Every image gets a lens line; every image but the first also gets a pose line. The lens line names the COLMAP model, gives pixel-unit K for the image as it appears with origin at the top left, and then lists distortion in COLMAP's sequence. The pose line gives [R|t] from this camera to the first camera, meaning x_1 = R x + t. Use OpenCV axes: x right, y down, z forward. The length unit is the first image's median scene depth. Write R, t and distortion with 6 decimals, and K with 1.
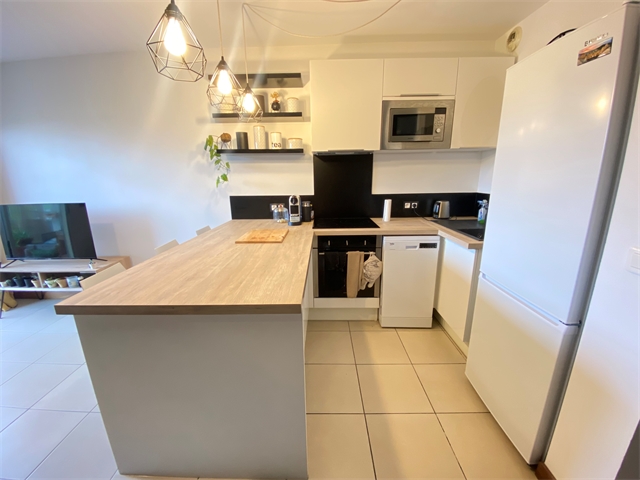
lens RADIAL K [[259.6, 0, 320.0], [0, 259.6, 240.0], [0, 0, 1]] dist [0.029458, -0.025877]
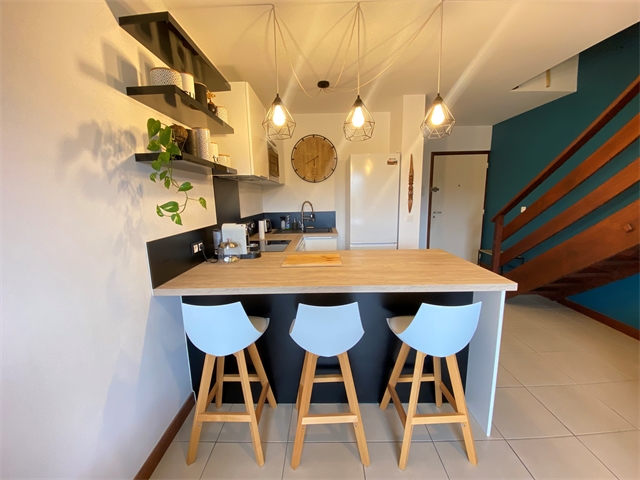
lens RADIAL K [[259.6, 0, 320.0], [0, 259.6, 240.0], [0, 0, 1]] dist [0.029458, -0.025877]
pose [[0.009008, -0.149801, 0.988675, -0.857674], [0.262581, 0.954373, 0.142211, -0.162500], [-0.964868, 0.258326, 0.047932, 0.680614]]
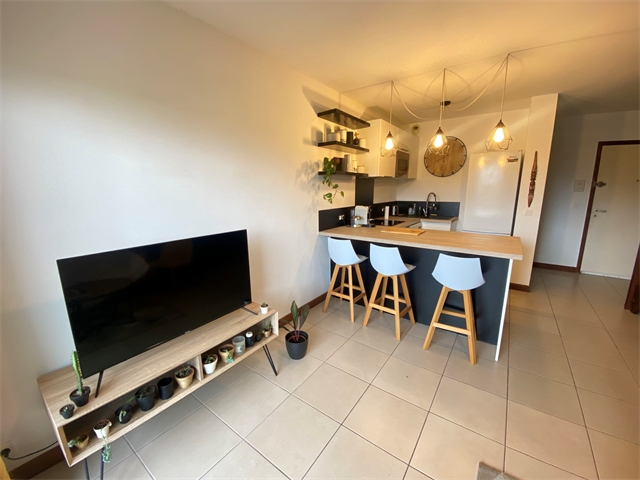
lens RADIAL K [[259.6, 0, 320.0], [0, 259.6, 240.0], [0, 0, 1]] dist [0.029458, -0.025877]
pose [[0.574737, -0.153002, 0.803908, -1.289956], [0.193920, 0.979850, 0.047849, -0.101875], [-0.795030, 0.128393, 0.592826, 0.367919]]
